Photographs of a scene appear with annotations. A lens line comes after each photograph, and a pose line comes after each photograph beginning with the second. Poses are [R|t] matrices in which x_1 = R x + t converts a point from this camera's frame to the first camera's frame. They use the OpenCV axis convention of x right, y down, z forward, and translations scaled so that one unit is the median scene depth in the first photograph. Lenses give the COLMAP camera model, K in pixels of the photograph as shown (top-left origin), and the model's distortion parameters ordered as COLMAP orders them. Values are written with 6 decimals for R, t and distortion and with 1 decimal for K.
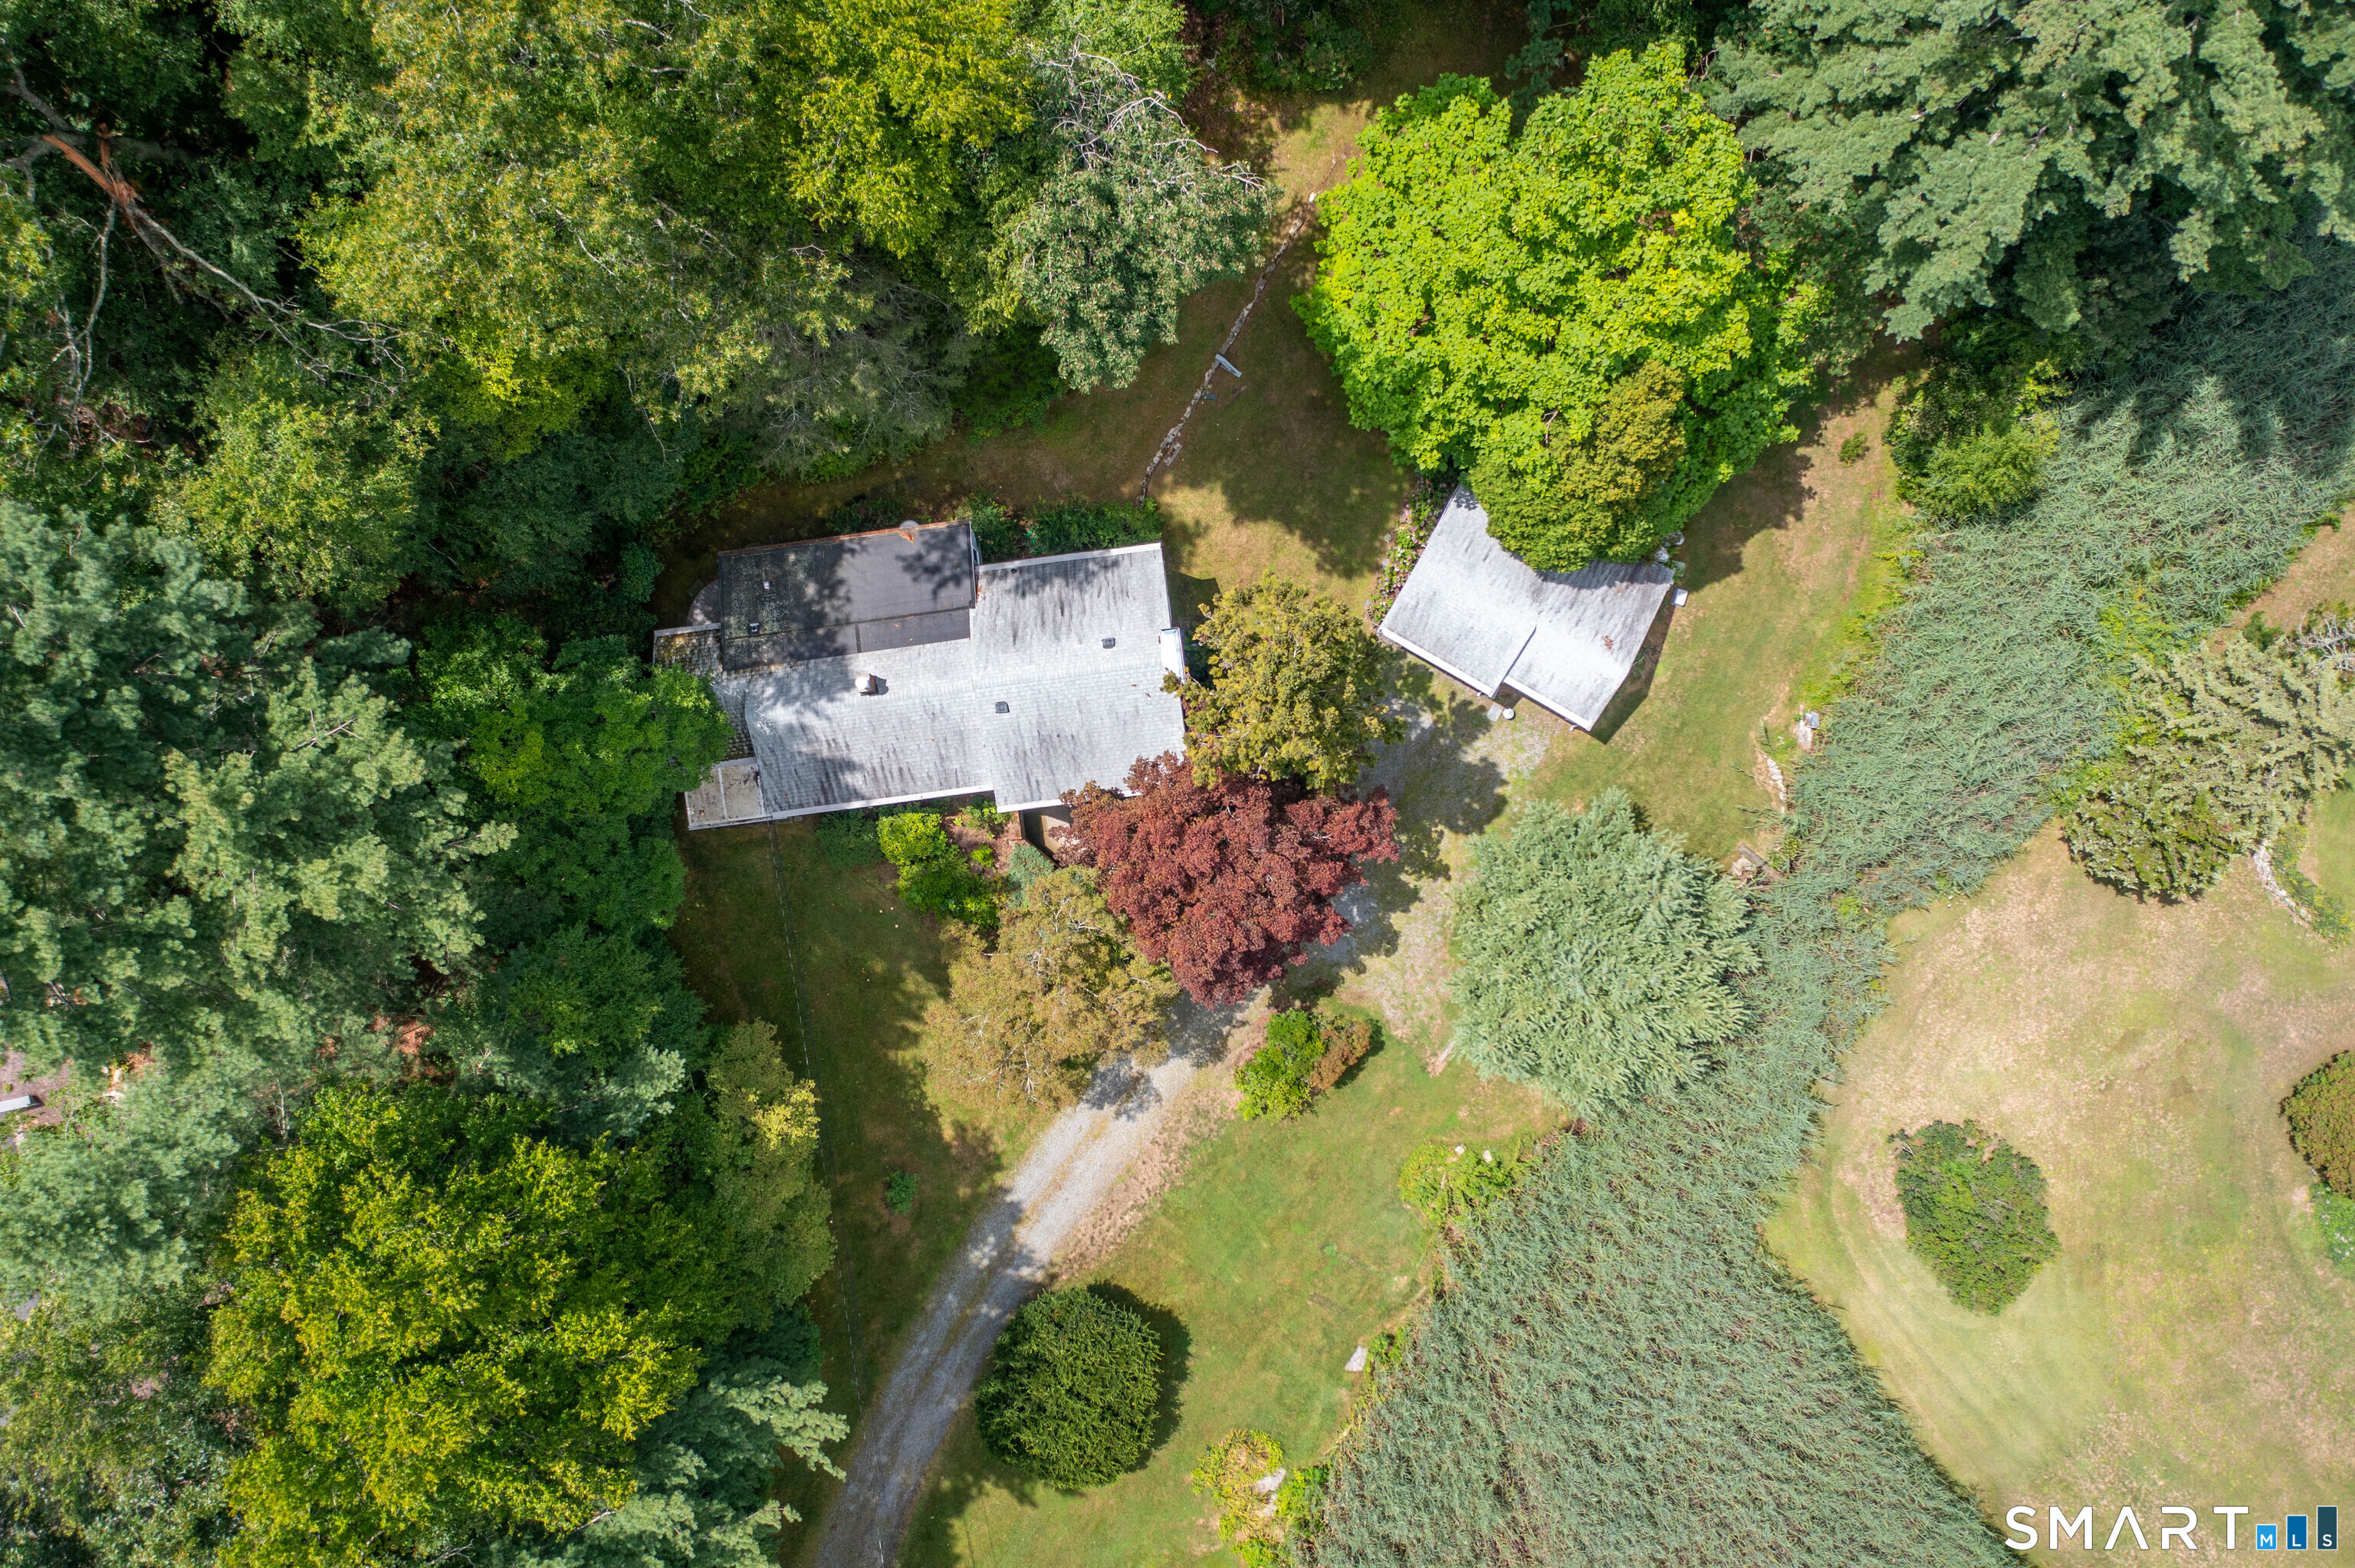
lens RADIAL K [[1836.2, 0, 1177.5], [0, 1836.2, 784.0], [0, 0, 1]] dist [-0.029444, 0.005383]
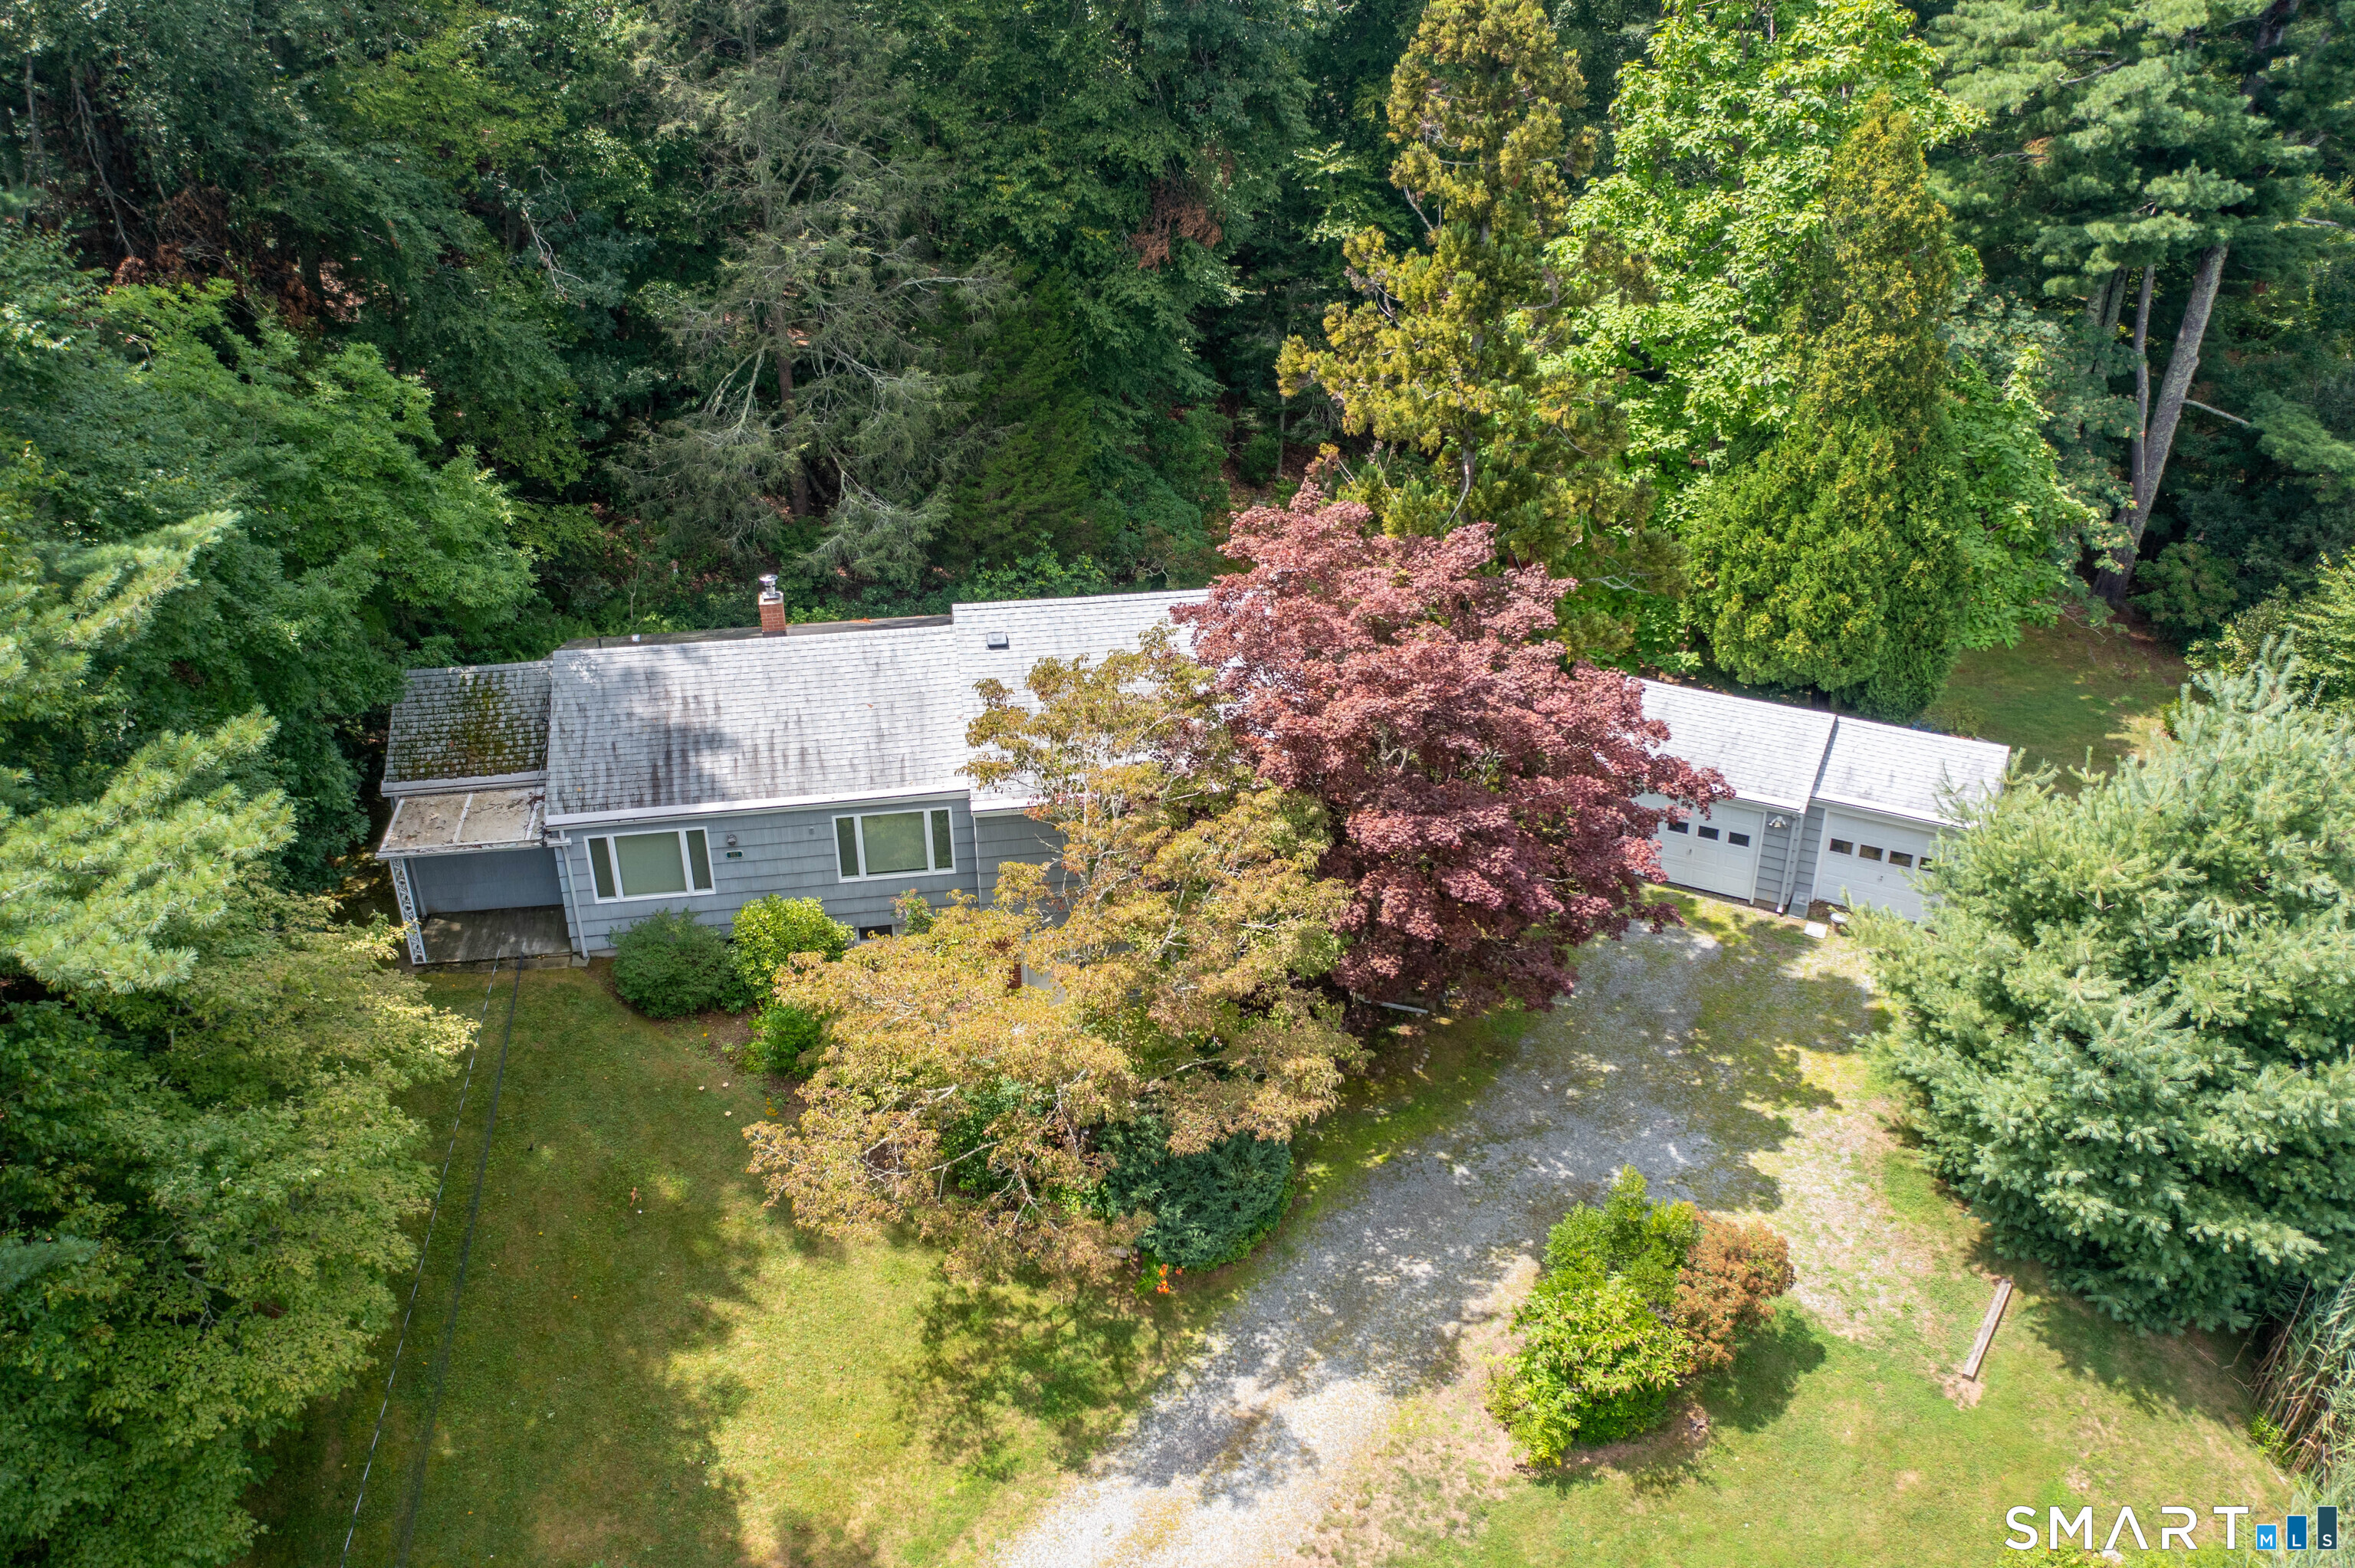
lens RADIAL K [[1836.2, 0, 1177.5], [0, 1836.2, 784.0], [0, 0, 1]] dist [-0.029444, 0.005383]
pose [[0.999437, -0.002433, 0.033455, -0.051686], [0.030782, 0.462775, -0.885941, 0.454188], [-0.013326, 0.886472, 0.462590, 0.690558]]
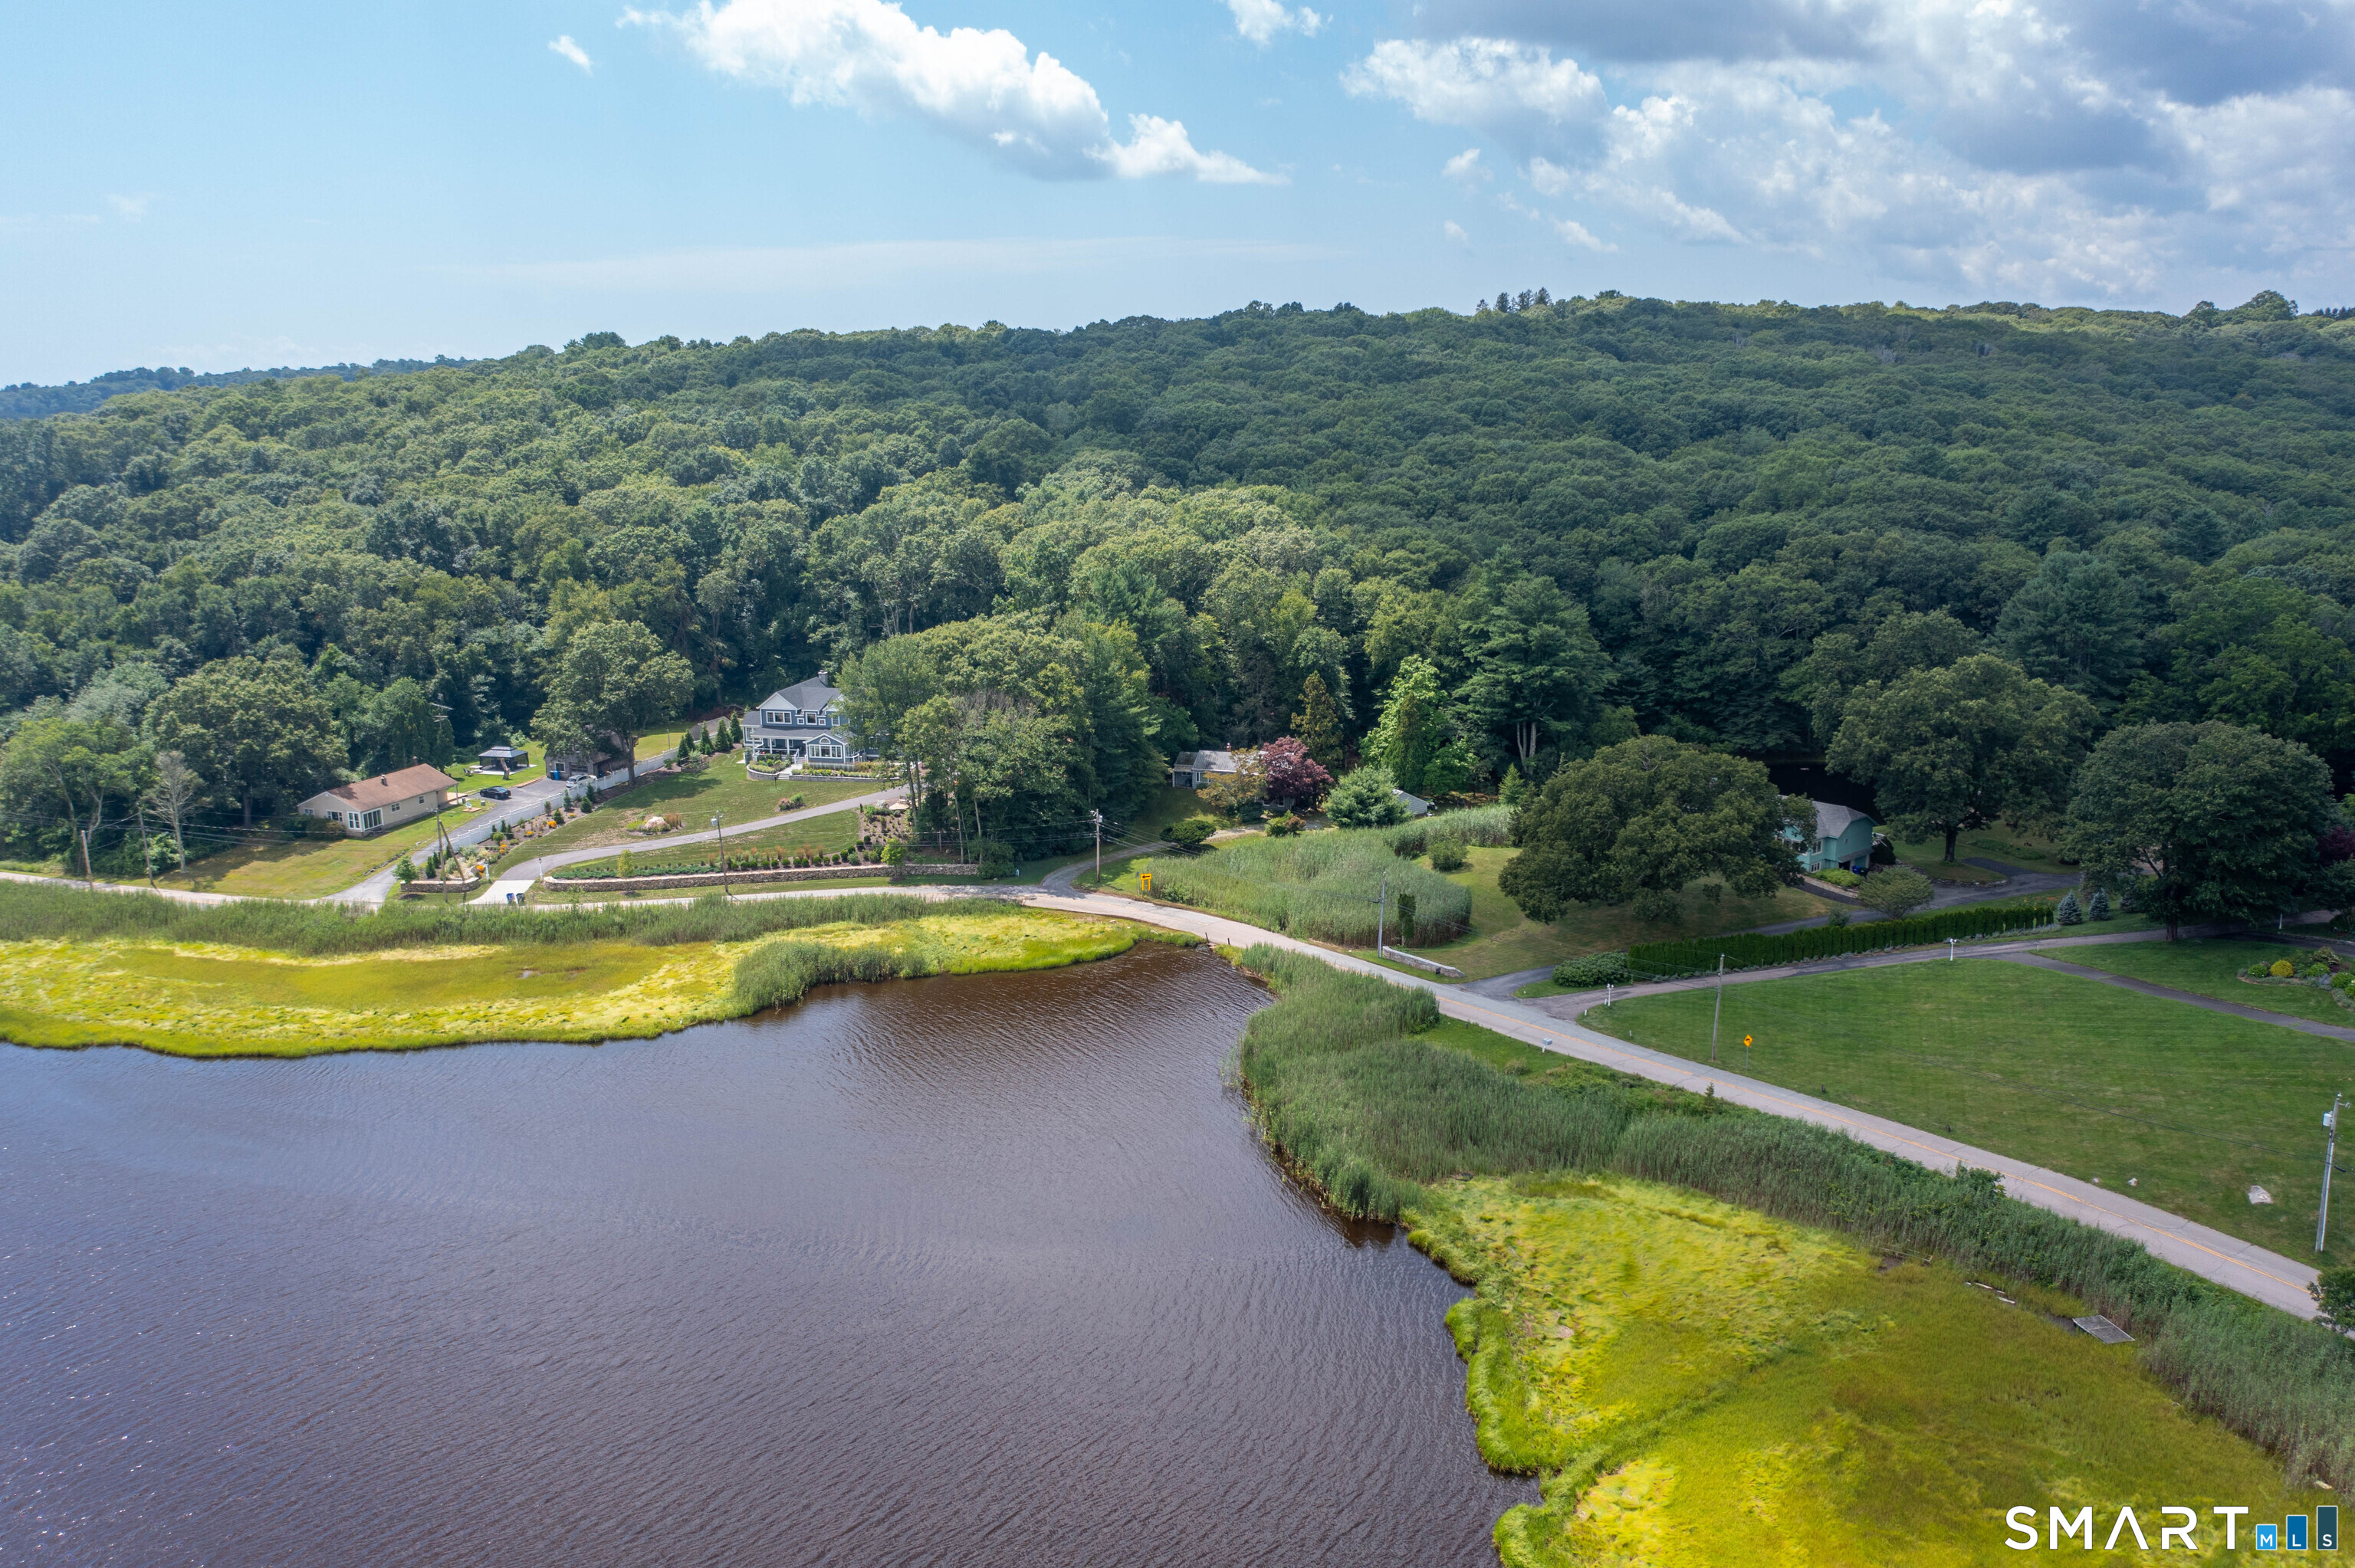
lens RADIAL K [[1836.2, 0, 1177.5], [0, 1836.2, 784.0], [0, 0, 1]] dist [-0.029444, 0.005383]
pose [[0.885588, 0.114474, -0.450143, 1.468120], [-0.464469, 0.221555, -0.857428, 3.264412], [0.001578, 0.968405, 0.249376, 0.021592]]
